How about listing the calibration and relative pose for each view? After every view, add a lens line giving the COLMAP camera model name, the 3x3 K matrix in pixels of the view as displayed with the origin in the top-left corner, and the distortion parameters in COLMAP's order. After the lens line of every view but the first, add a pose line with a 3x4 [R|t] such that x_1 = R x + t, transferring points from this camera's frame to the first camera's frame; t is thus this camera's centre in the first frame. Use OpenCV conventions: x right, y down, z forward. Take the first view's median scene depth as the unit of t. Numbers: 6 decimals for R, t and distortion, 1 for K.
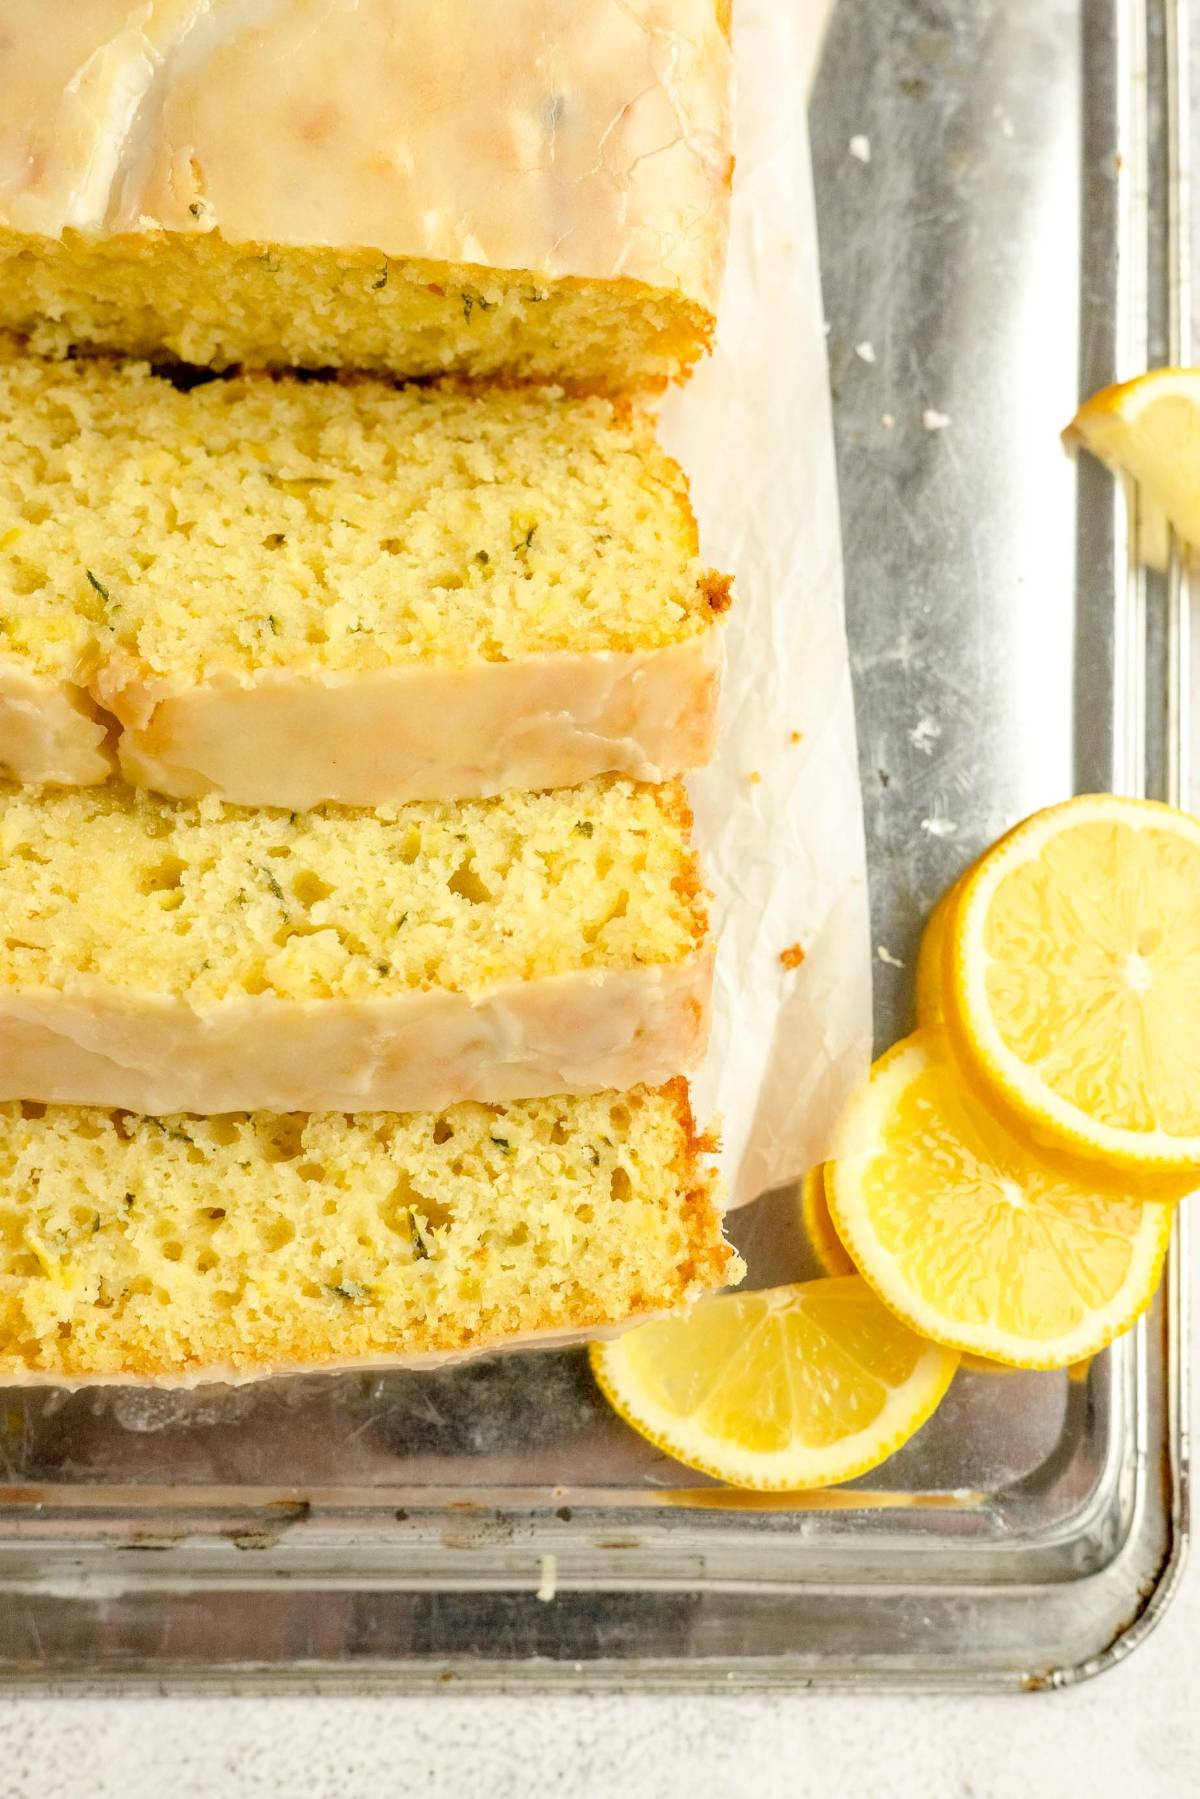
lens RADIAL K [[2312.6, 0, 602.7], [0, 2312.6, 900.8], [0, 0, 1]] dist [0.025413, 0.000000]
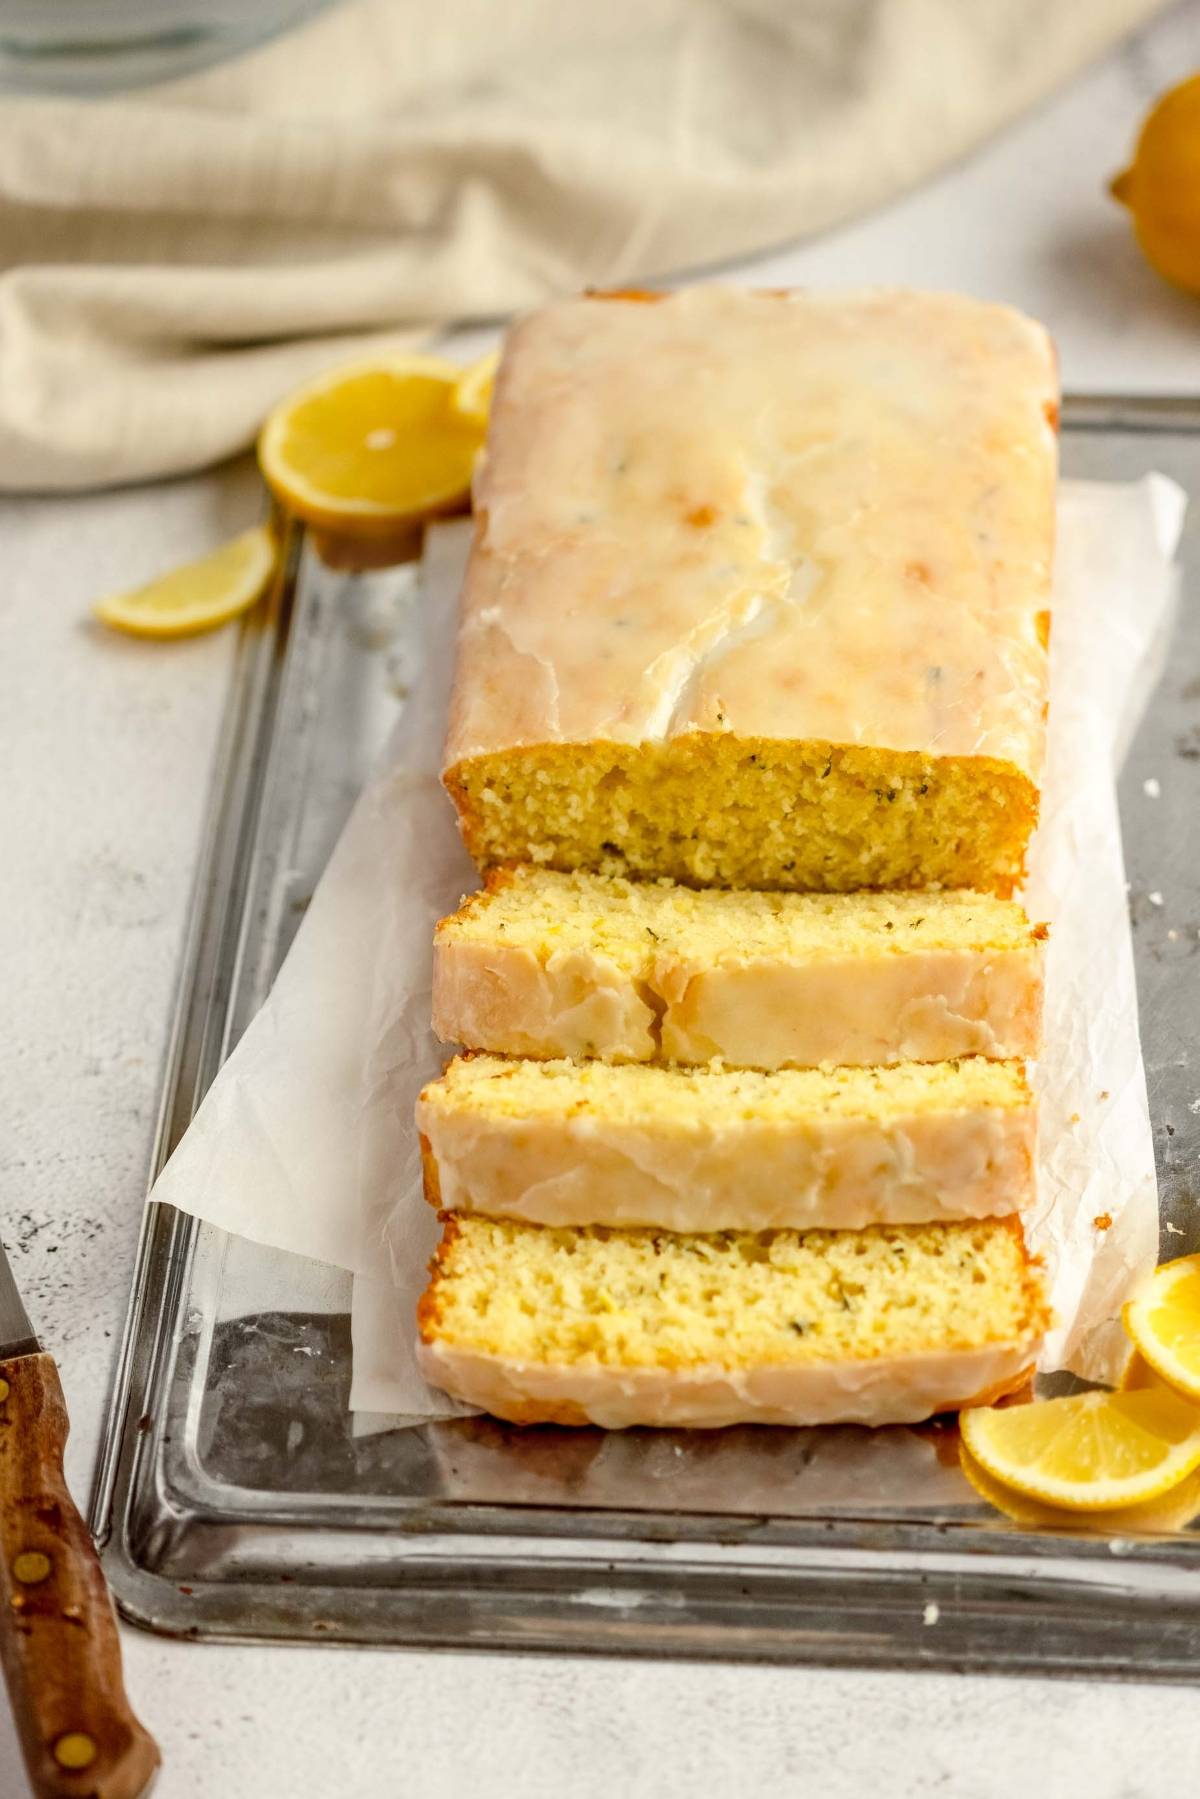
lens RADIAL K [[1674.1, 0, 597.2], [0, 1674.1, 899.1], [0, 0, 1]] dist [0.013304, 0.000000]
pose [[0.975837, -0.006528, -0.218404, 0.004784], [-0.054080, 0.961238, -0.270363, 0.174819], [0.211704, 0.275641, 0.937659, -0.145305]]
